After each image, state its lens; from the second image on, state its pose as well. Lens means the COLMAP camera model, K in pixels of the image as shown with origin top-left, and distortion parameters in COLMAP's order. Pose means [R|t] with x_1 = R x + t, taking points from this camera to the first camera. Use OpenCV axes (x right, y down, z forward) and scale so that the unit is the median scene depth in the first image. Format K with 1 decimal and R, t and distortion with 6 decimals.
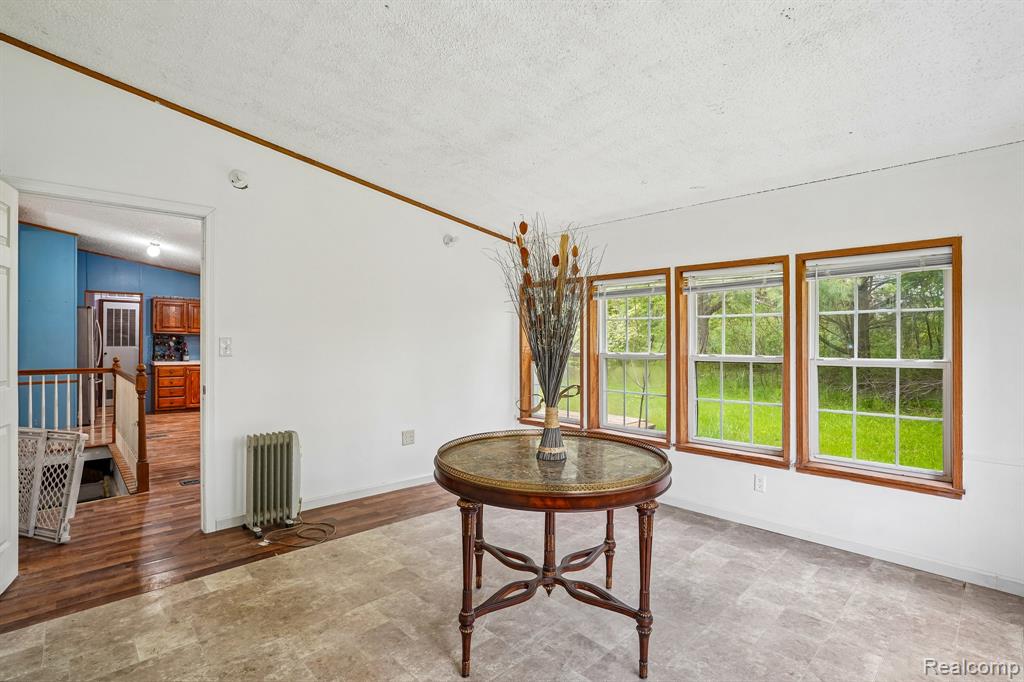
lens RADIAL K [[479.7, 0, 508.3], [0, 479.7, 338.8], [0, 0, 1]] dist [-0.050487, 0.016978]
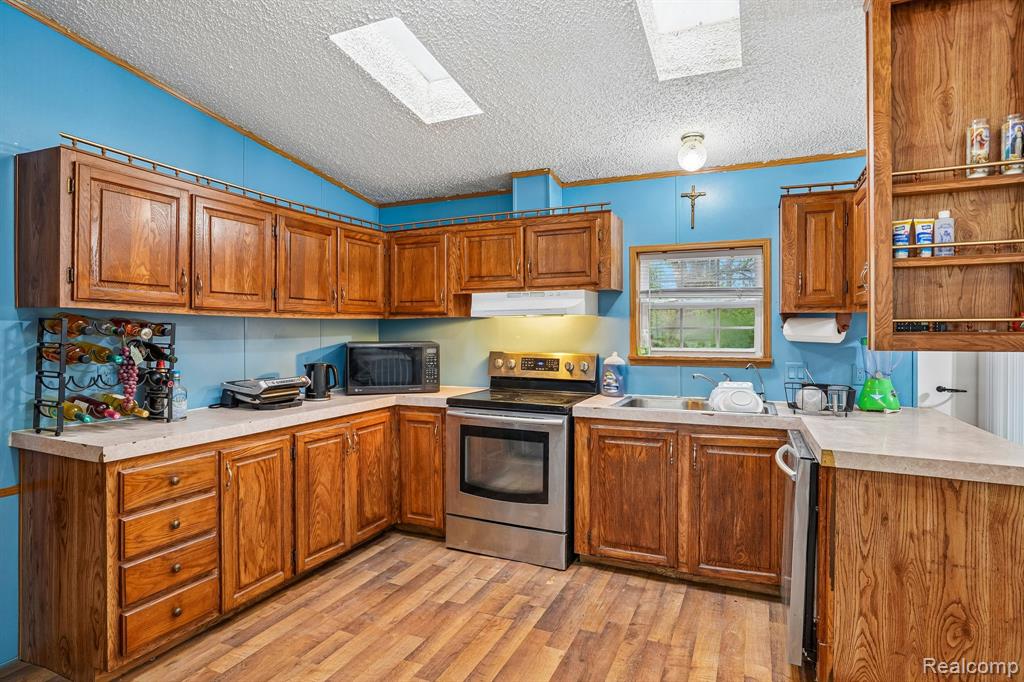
lens RADIAL K [[536.3, 0, 509.3], [0, 536.3, 334.5], [0, 0, 1]] dist [-0.044520, 0.024331]
pose [[0.928014, -0.000654, 0.372546, -0.635649], [-0.001393, 0.999985, 0.005225, -0.001299], [-0.372544, -0.005368, 0.927999, 0.674292]]
